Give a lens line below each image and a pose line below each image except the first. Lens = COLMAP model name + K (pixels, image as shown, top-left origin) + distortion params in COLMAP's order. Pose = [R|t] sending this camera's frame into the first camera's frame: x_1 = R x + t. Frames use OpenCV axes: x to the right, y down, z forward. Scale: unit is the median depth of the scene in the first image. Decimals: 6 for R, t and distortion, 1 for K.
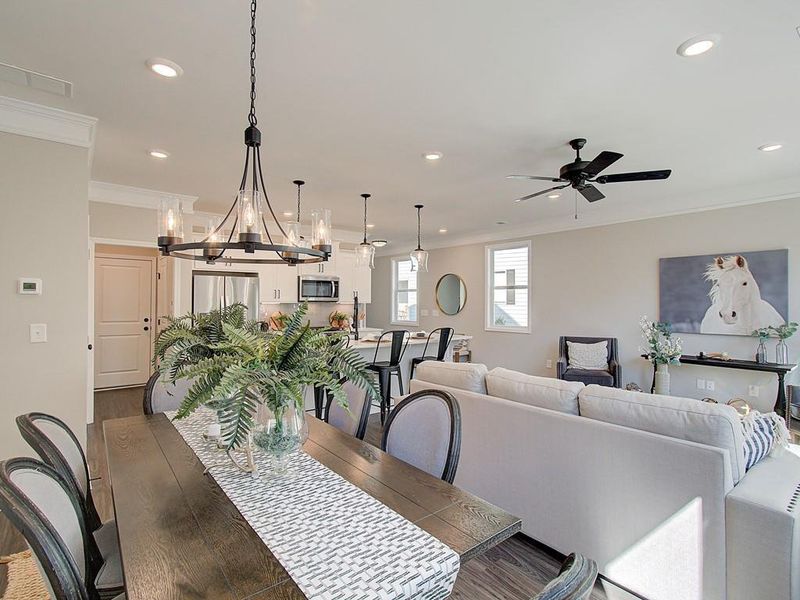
lens RADIAL K [[412.8, 0, 399.9], [0, 412.8, 300.9], [0, 0, 1]] dist [0.023863, -0.006130]
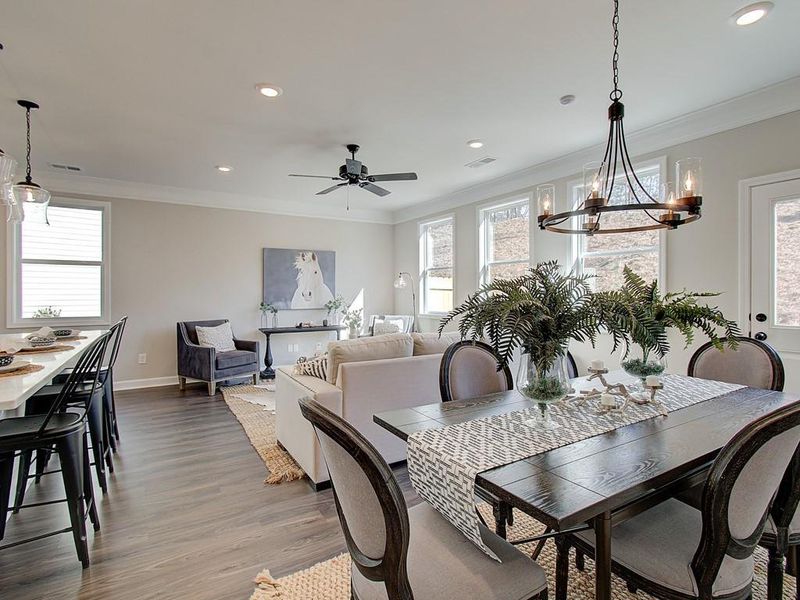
lens RADIAL K [[412.8, 0, 399.9], [0, 412.8, 296.4], [0, 0, 1]] dist [0.023863, -0.006130]
pose [[0.138677, -0.012399, 0.990260, -0.517957], [-0.000577, 0.999920, 0.012601, 0.022231], [-0.990337, -0.002319, 0.138659, 0.496727]]
